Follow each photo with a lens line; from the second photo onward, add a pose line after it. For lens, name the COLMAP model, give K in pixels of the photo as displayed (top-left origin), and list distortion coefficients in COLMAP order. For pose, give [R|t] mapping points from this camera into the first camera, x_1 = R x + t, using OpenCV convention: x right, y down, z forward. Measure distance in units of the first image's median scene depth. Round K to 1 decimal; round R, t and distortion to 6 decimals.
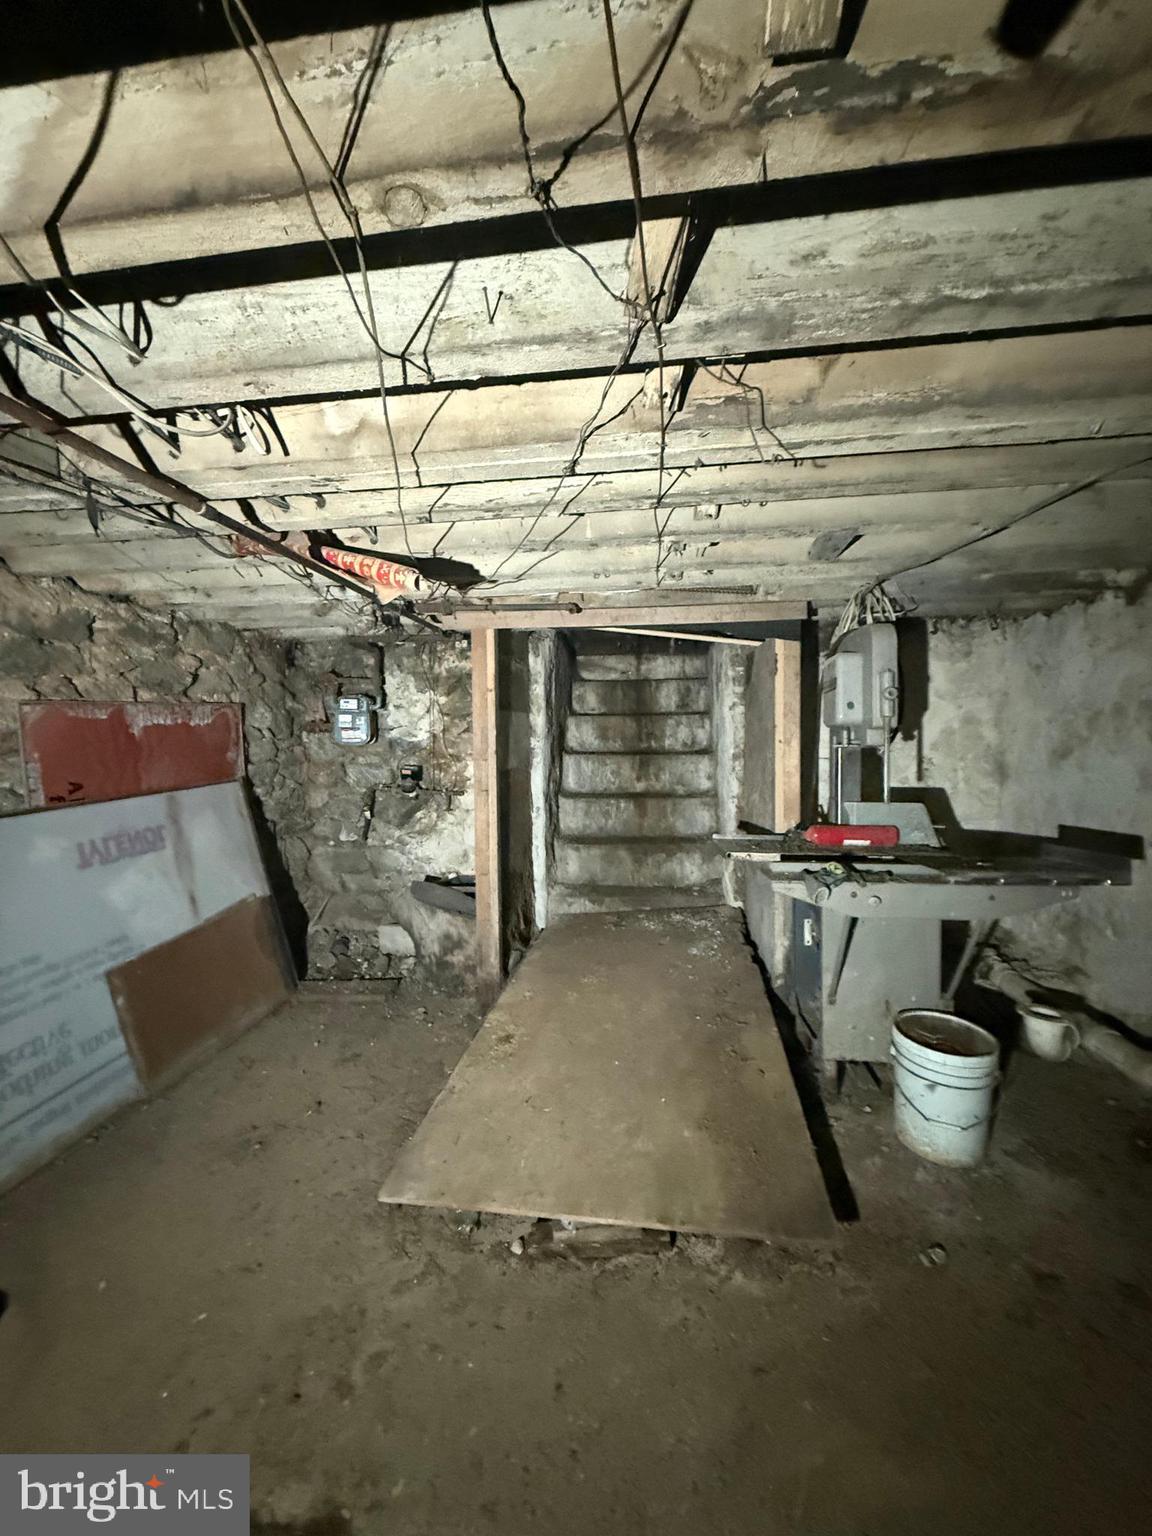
lens RADIAL K [[615.7, 0, 572.7], [0, 615.7, 764.2], [0, 0, 1]] dist [0.000506, 0.000076]
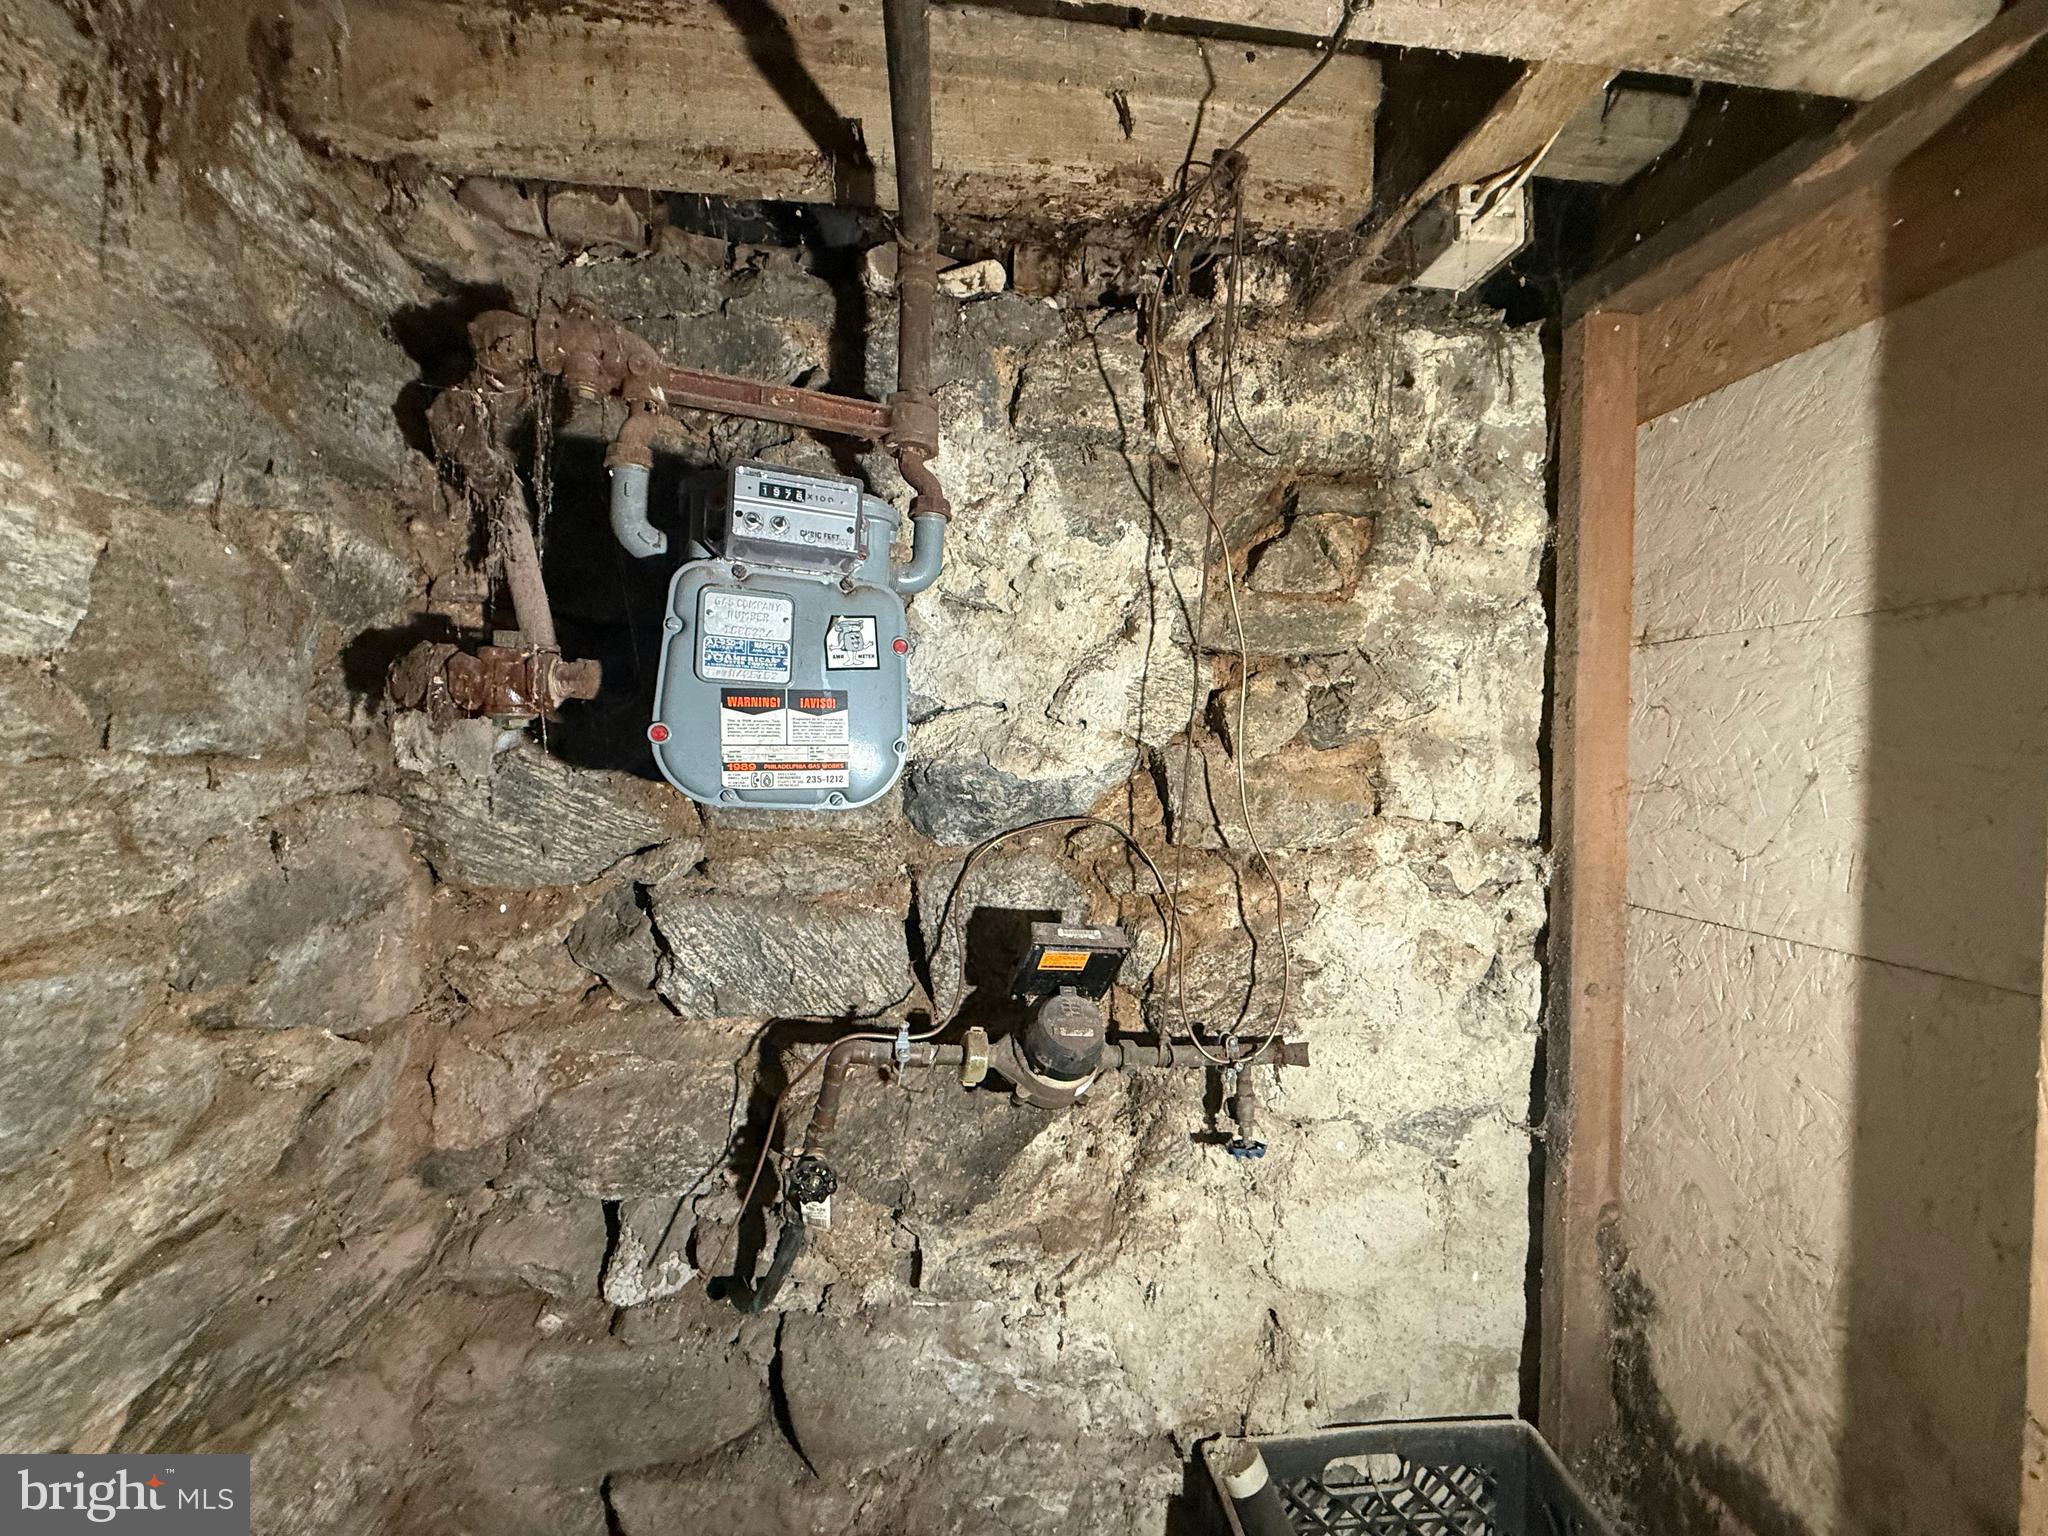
lens RADIAL K [[820.9, 0, 1025.7], [0, 820.9, 768.4], [0, 0, 1]] dist [0.000506, 0.000076]
pose [[0.972525, 0.022794, 0.231679, -0.321454], [-0.017620, 0.999548, -0.024379, -0.034607], [-0.232129, 0.019627, 0.972487, 0.739646]]
